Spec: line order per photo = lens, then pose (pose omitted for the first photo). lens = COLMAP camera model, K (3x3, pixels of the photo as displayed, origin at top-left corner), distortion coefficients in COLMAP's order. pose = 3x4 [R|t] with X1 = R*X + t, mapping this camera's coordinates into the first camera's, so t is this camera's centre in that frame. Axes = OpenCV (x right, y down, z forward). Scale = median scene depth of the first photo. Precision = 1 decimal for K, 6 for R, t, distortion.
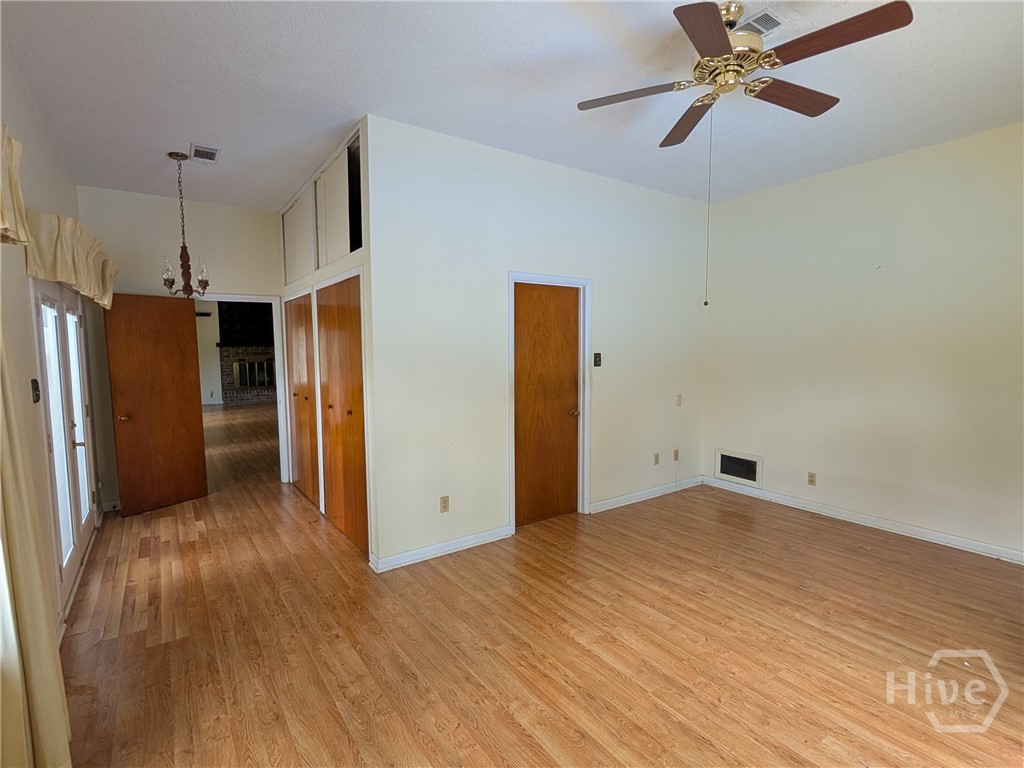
lens RADIAL K [[494.0, 0, 509.5], [0, 494.0, 388.2], [0, 0, 1]] dist [-0.000835, 0.000136]
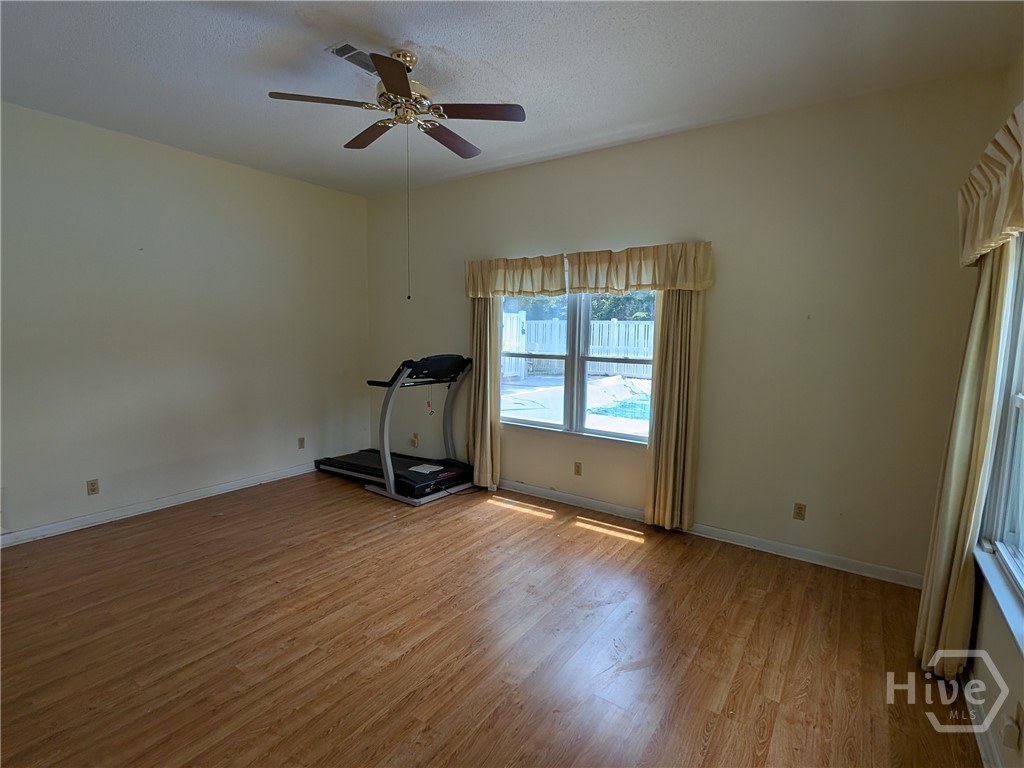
lens RADIAL K [[494.0, 0, 509.5], [0, 494.0, 388.2], [0, 0, 1]] dist [-0.000835, 0.000136]
pose [[-0.327214, -0.113319, 0.938131, -0.612868], [0.071094, 0.987017, 0.144021, -0.087941], [-0.942272, 0.113821, -0.314910, 0.852025]]
